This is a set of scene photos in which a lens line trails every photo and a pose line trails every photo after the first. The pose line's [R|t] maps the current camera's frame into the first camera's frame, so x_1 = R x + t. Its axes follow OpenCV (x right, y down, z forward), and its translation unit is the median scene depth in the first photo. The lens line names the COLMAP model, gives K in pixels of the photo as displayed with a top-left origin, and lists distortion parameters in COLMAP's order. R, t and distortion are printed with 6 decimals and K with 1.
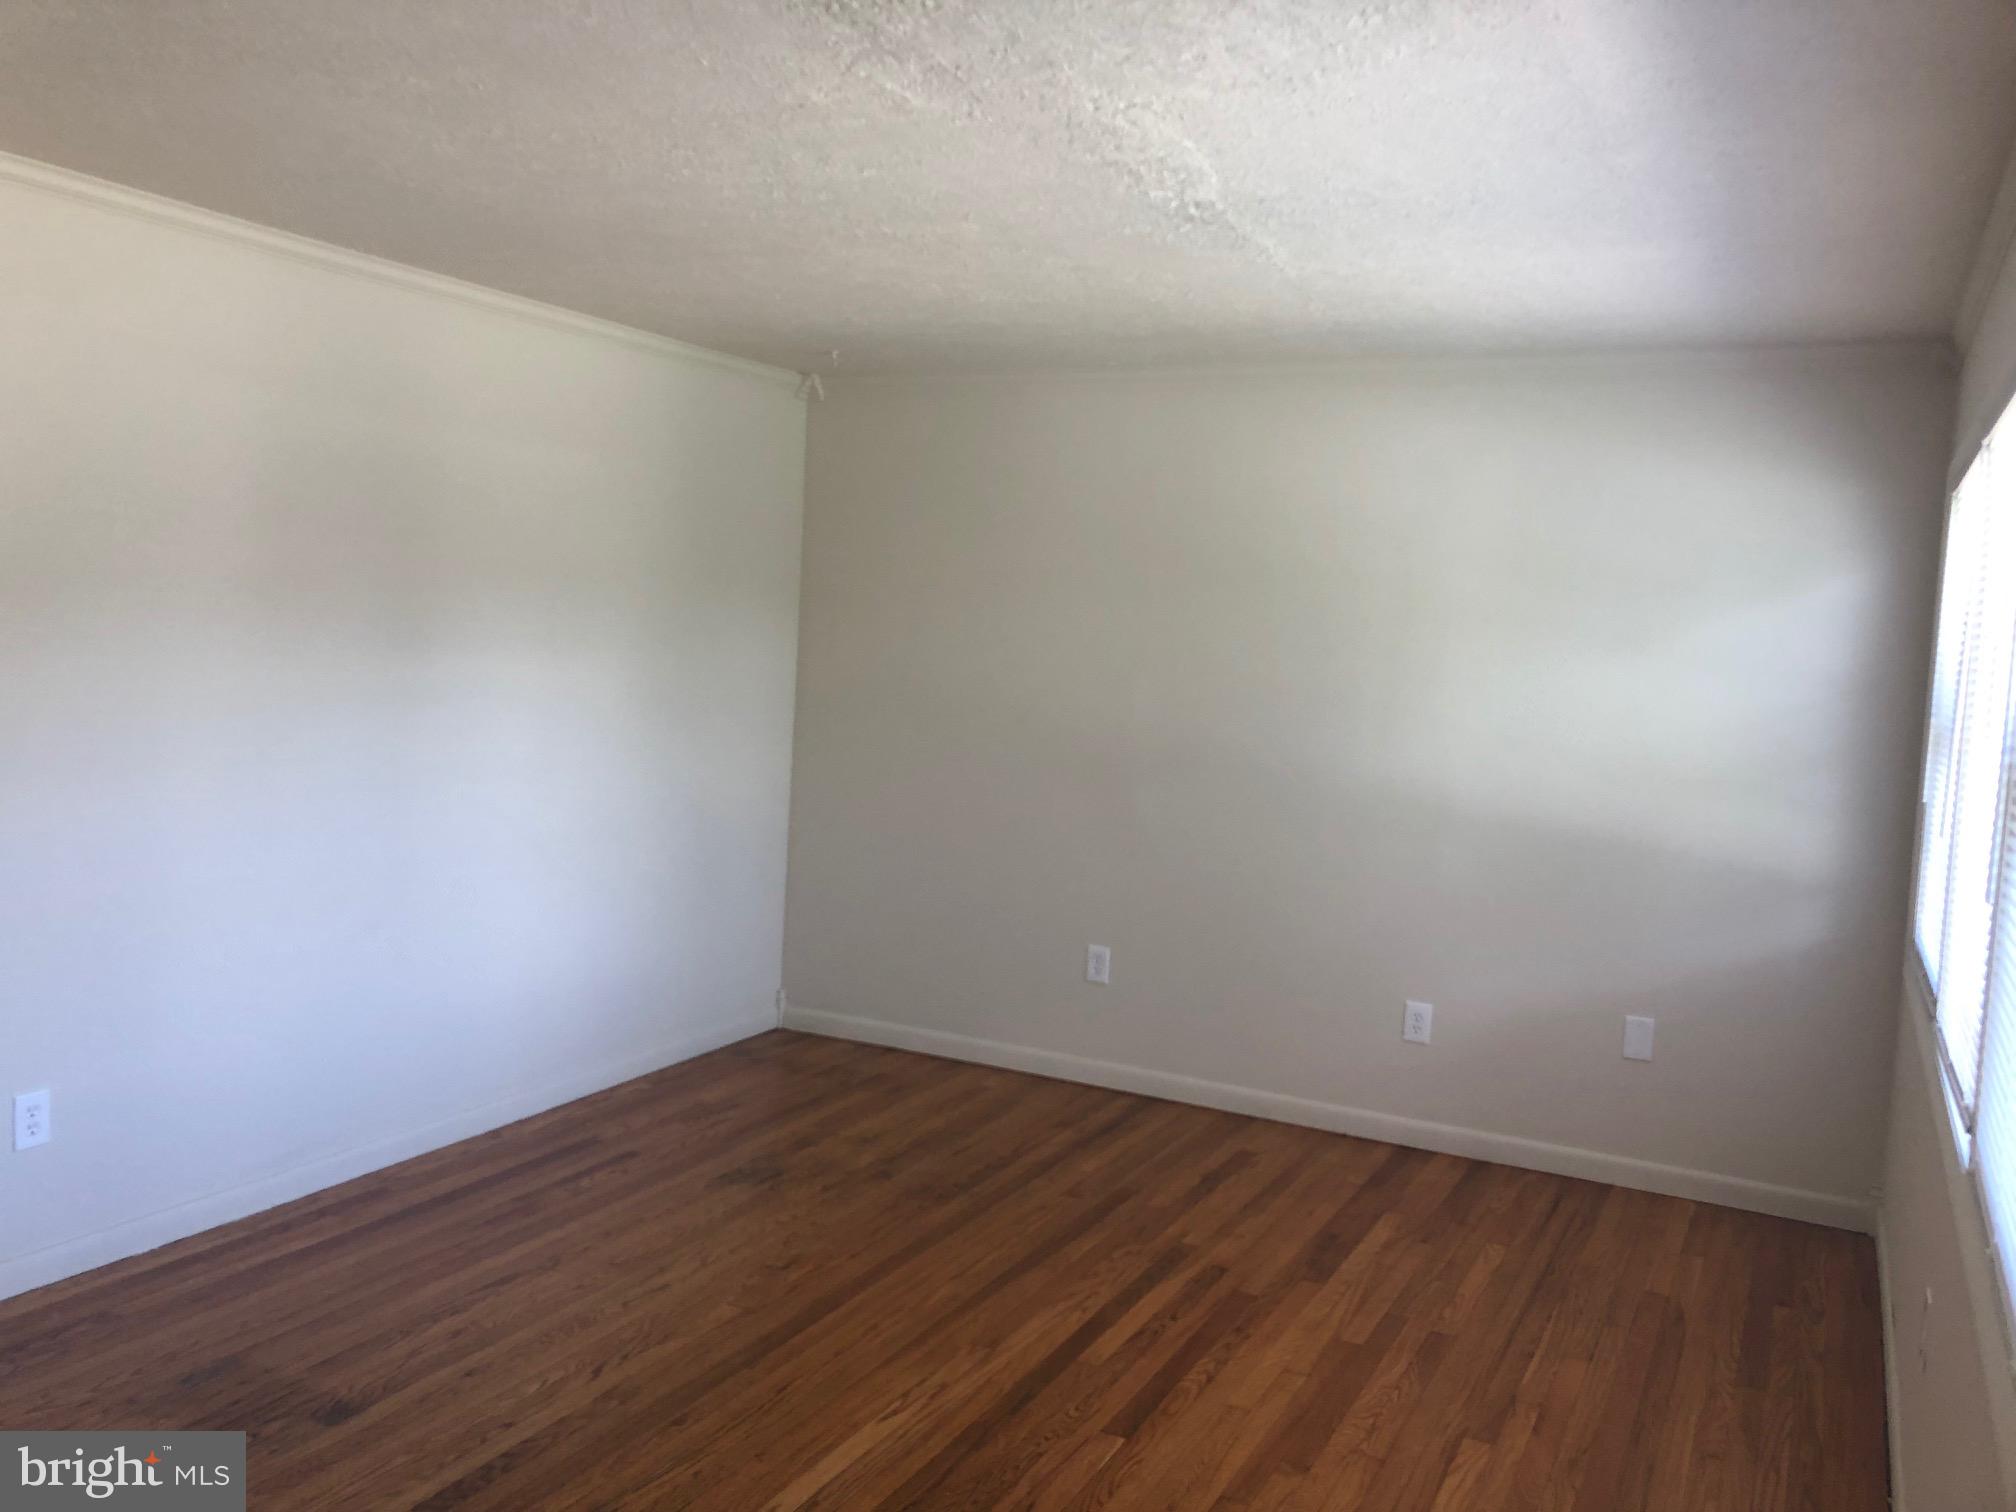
lens RADIAL K [[1648.5, 0, 996.1], [0, 1648.5, 750.1], [0, 0, 1]] dist [0.013063, 0.001210]
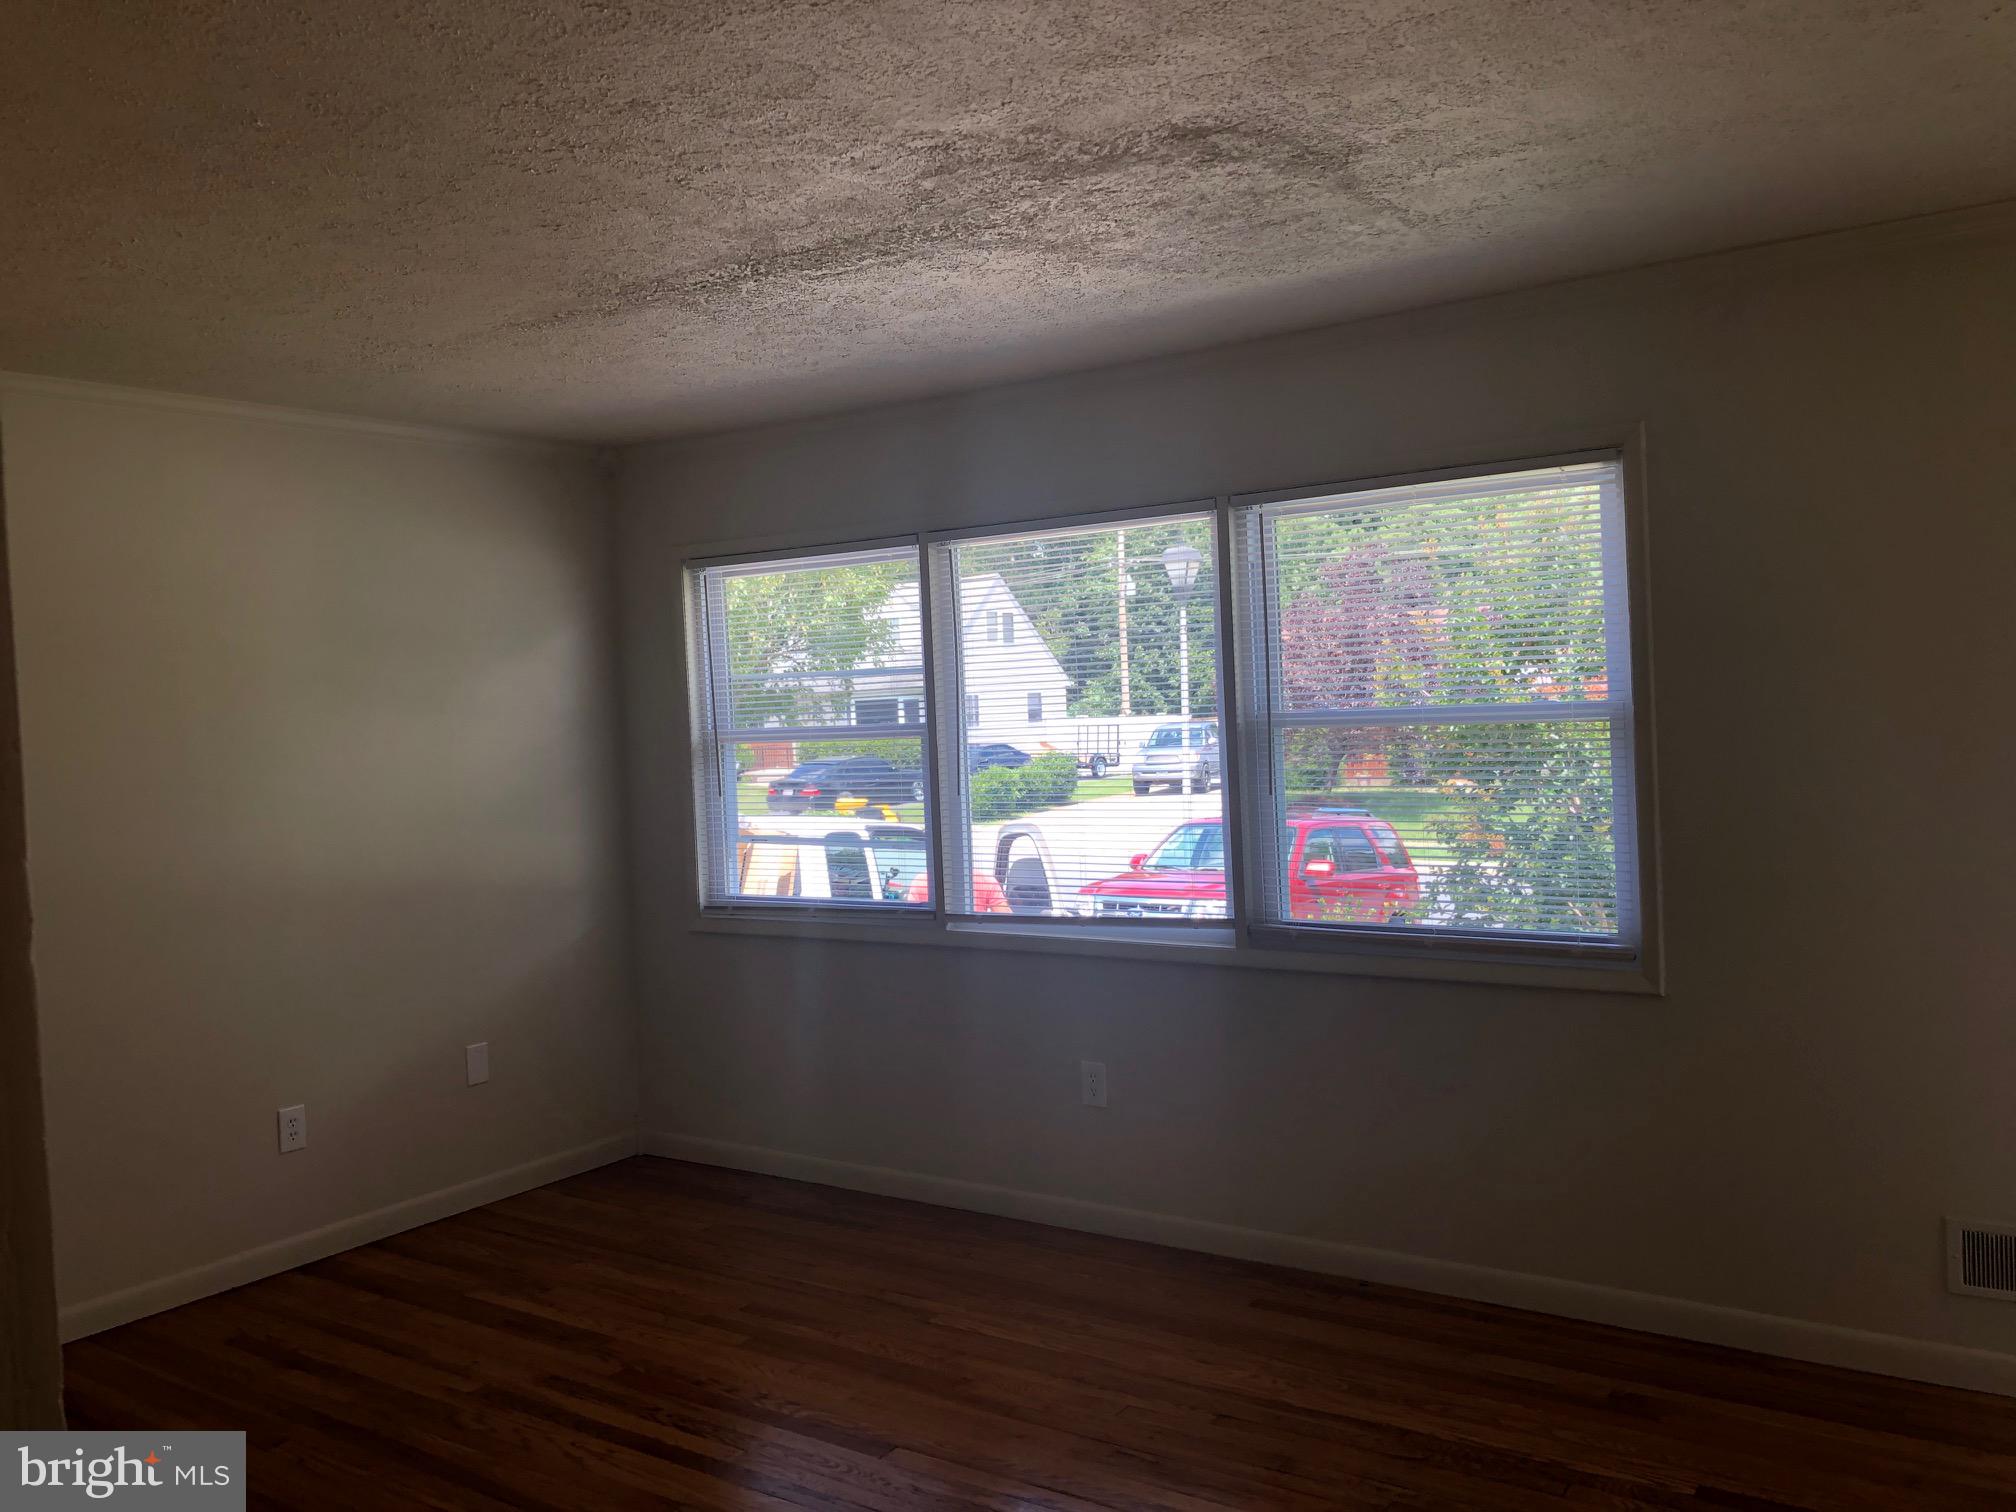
lens RADIAL K [[1648.5, 0, 996.1], [0, 1648.5, 750.1], [0, 0, 1]] dist [0.013063, 0.001210]
pose [[0.138628, -0.085339, 0.986661, -0.685353], [0.122584, 0.990097, 0.068413, -0.068254], [-0.982729, 0.111464, 0.147717, 0.544213]]
